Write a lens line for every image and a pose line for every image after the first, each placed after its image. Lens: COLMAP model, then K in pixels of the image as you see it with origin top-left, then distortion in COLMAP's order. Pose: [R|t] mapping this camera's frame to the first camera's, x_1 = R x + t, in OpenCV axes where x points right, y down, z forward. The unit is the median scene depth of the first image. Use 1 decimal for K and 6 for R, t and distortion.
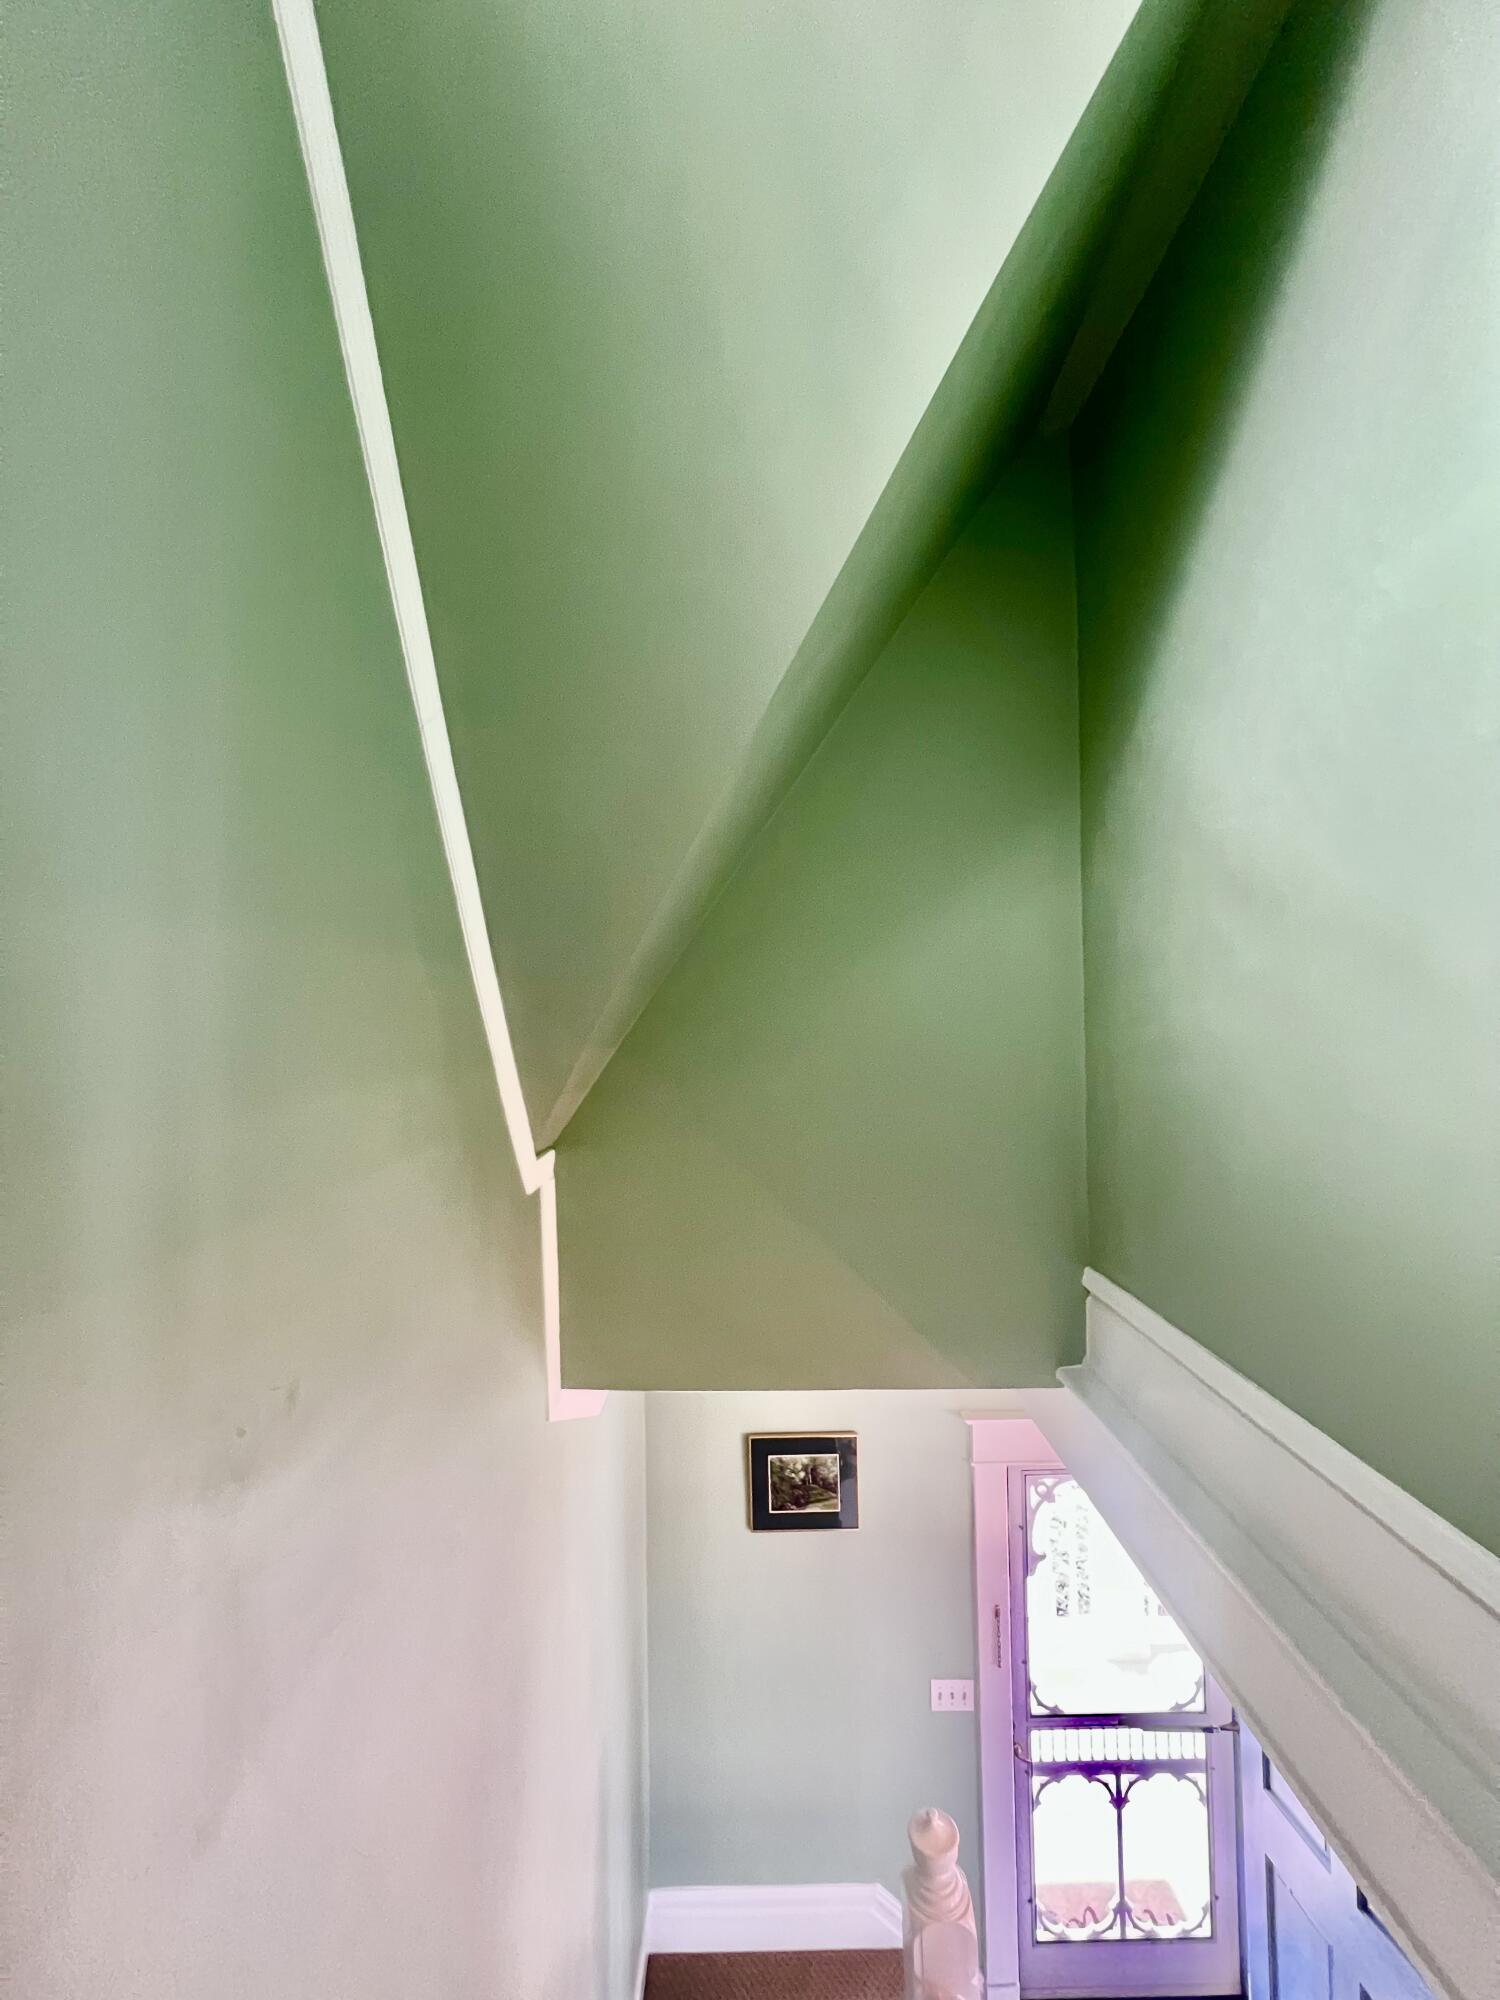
lens RADIAL K [[827.8, 0, 750.0], [0, 827.8, 1000.0], [0, 0, 1]] dist [-0.001118, -0.000116]
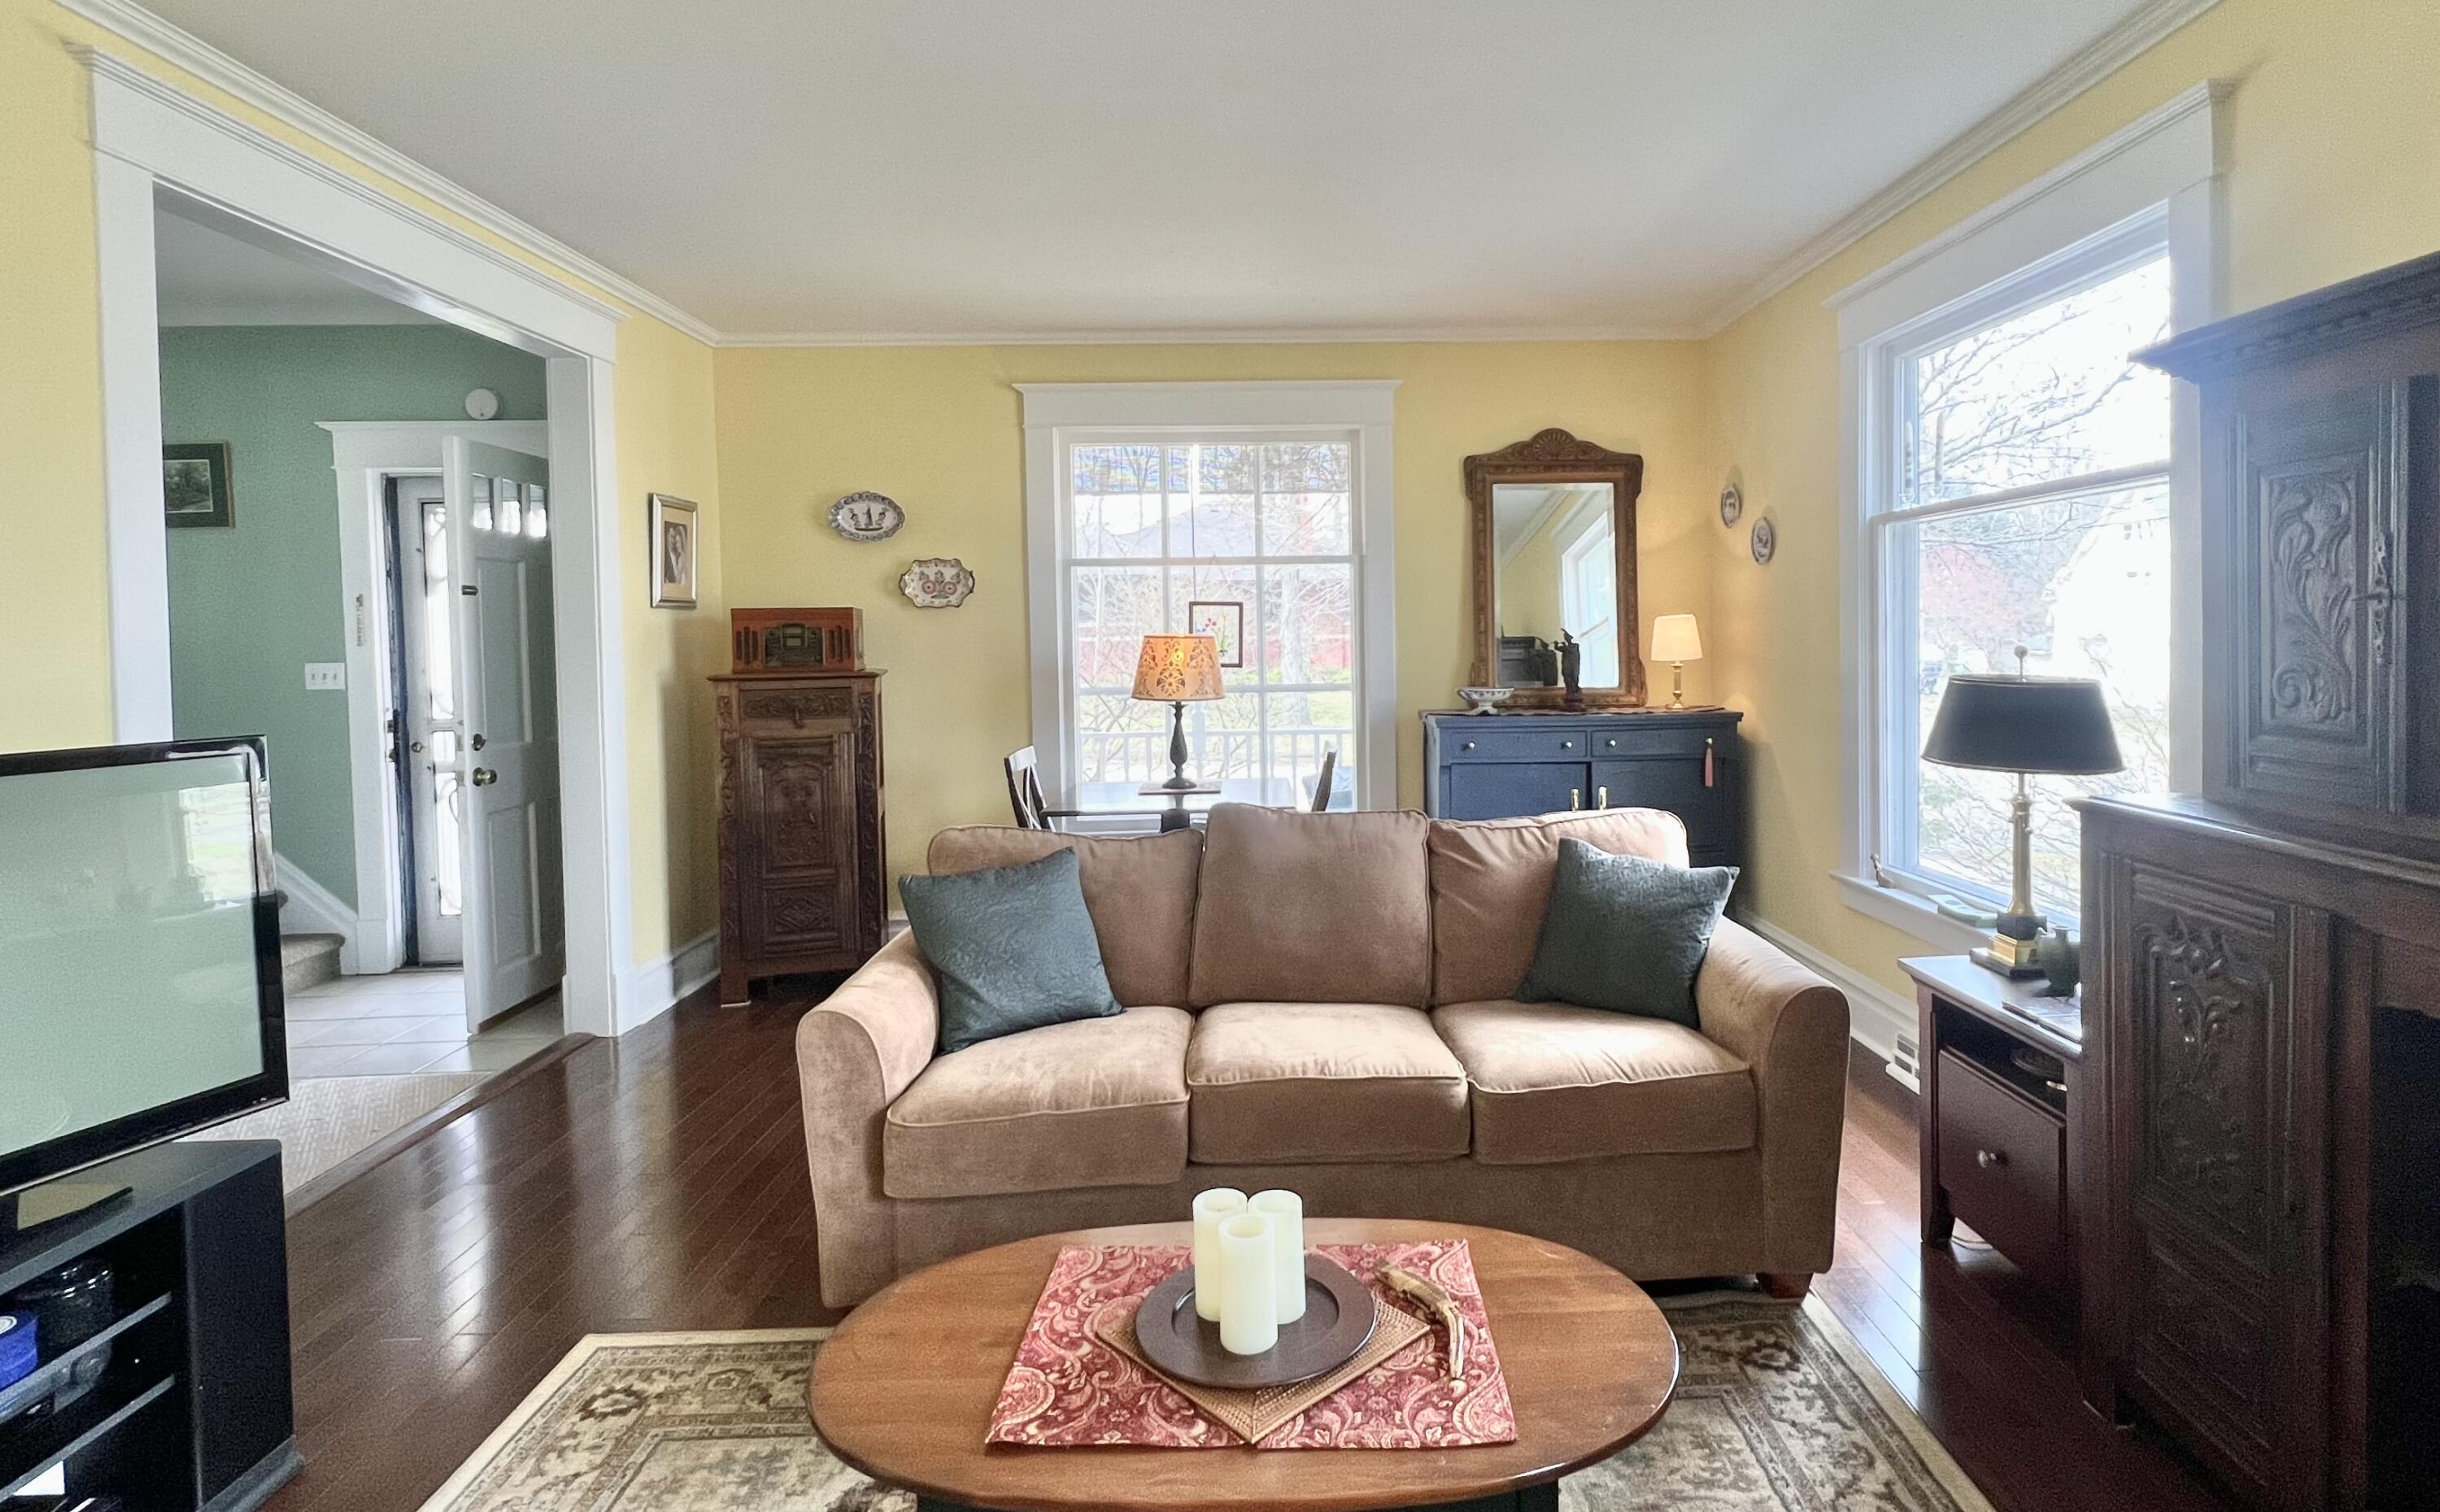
lens RADIAL K [[1330.6, 0, 1335.8], [0, 1330.6, 701.7], [0, 0, 1]] dist [-0.002071, -0.000337]
pose [[0.998155, -0.006161, 0.060404, 1.442394], [0.001982, 0.997615, 0.068999, 0.721645], [-0.060685, -0.068752, 0.995786, -0.846897]]
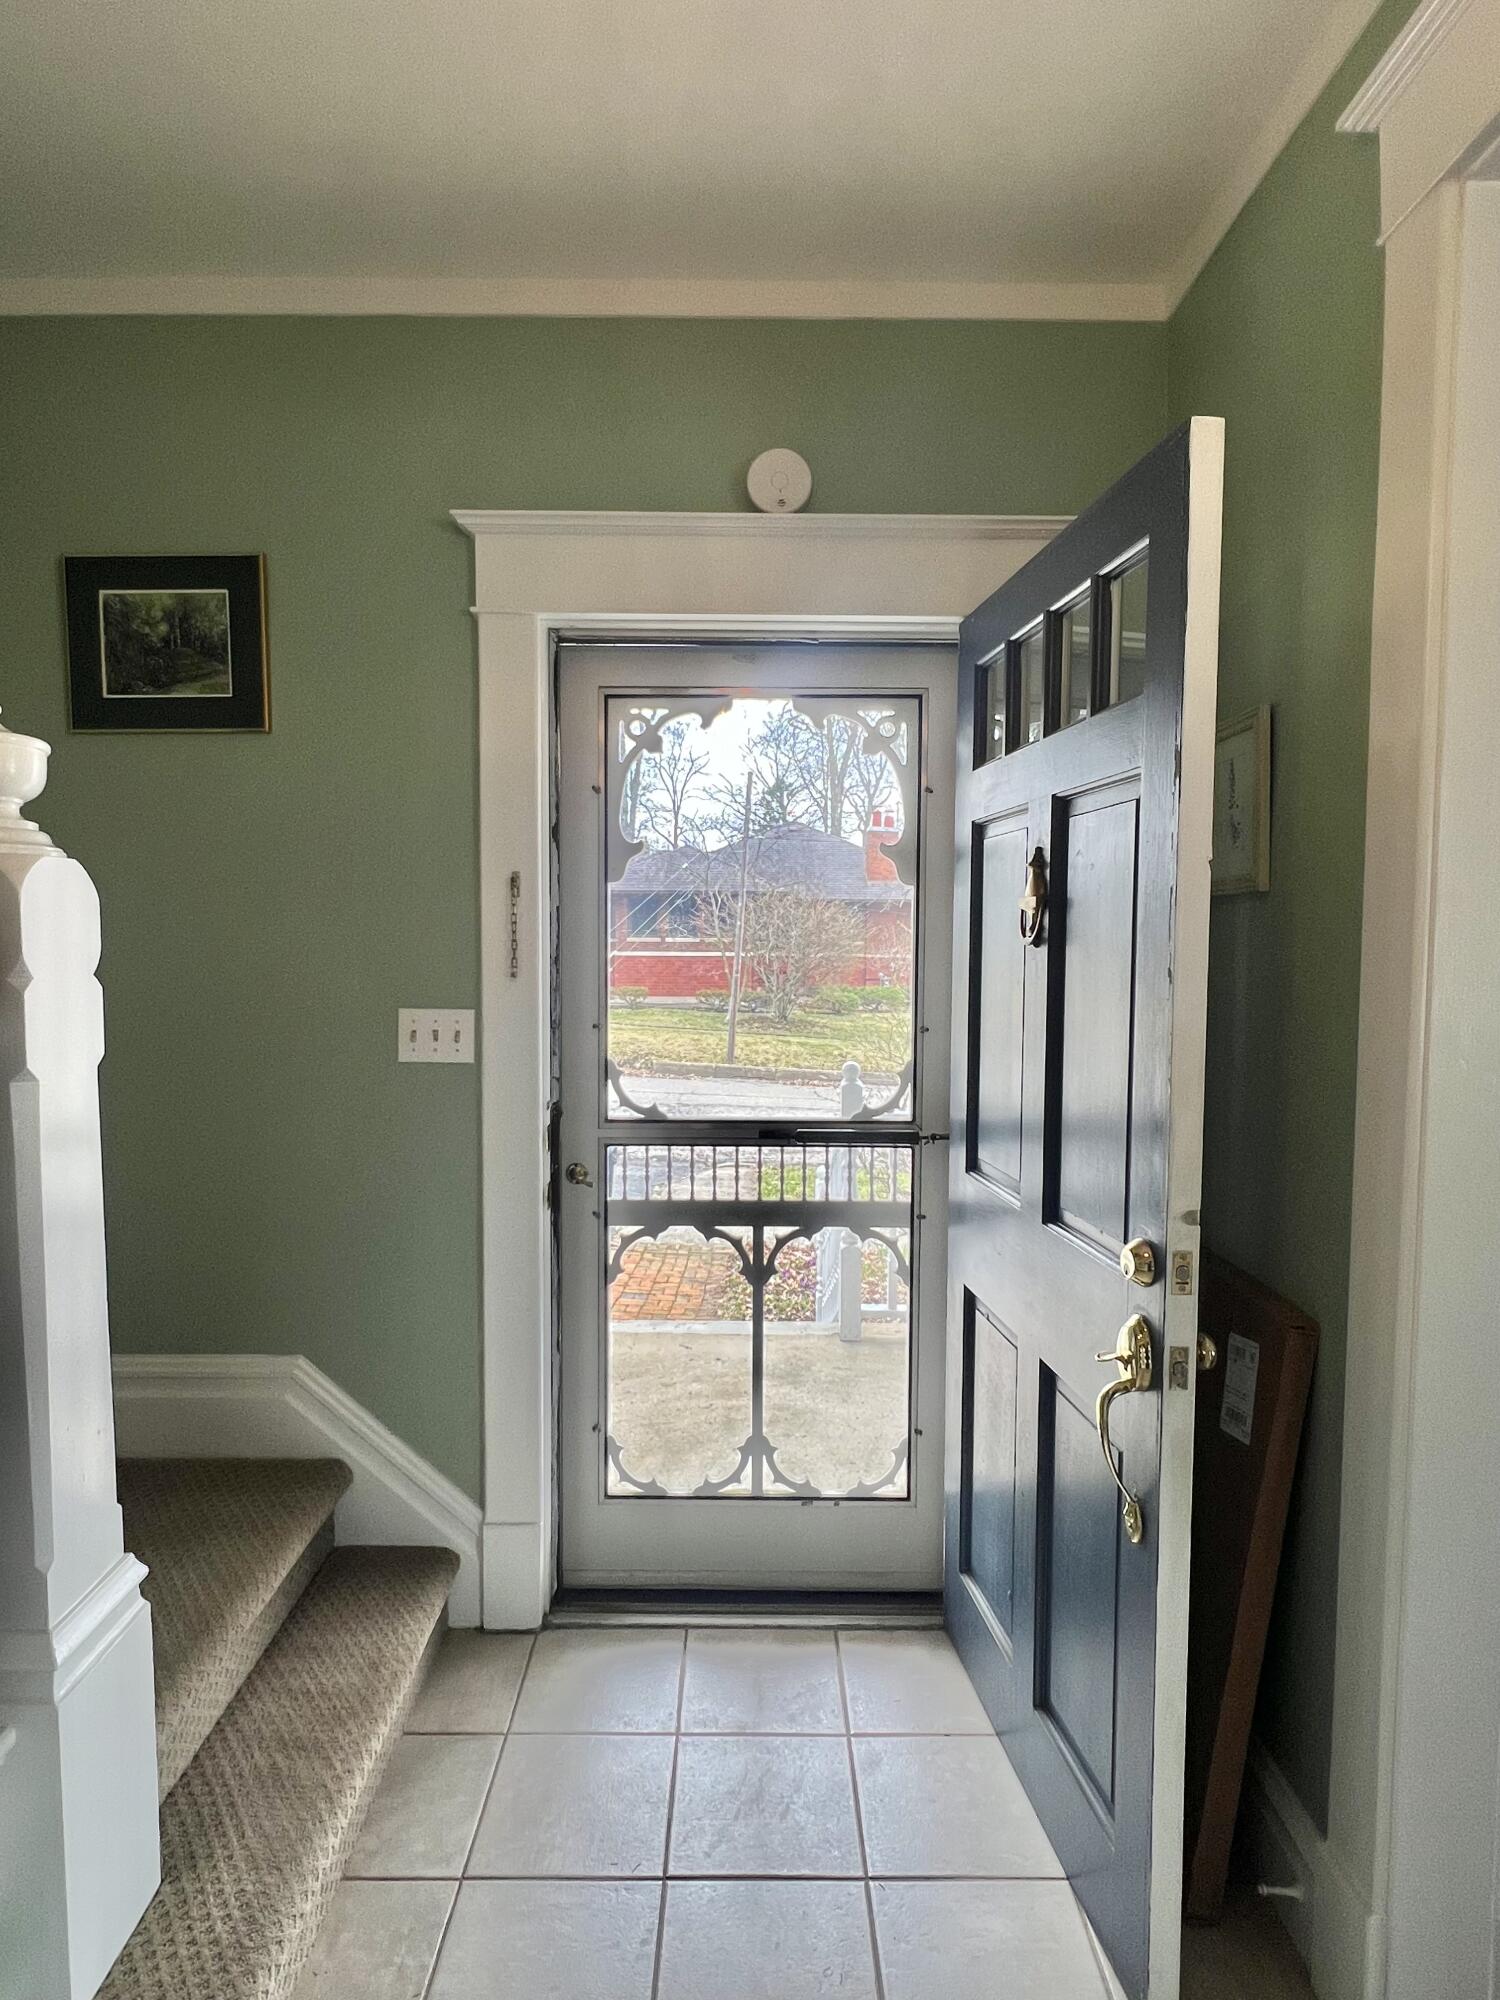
lens RADIAL K [[1091.2, 0, 750.0], [0, 1091.2, 1000.0], [0, 0, 1]] dist [0.000829, -0.000103]
pose [[0.999713, 0.023543, 0.004410, 0.433336], [-0.023819, 0.996560, 0.079376, 0.721668], [-0.002526, -0.079458, 0.996835, 0.255352]]
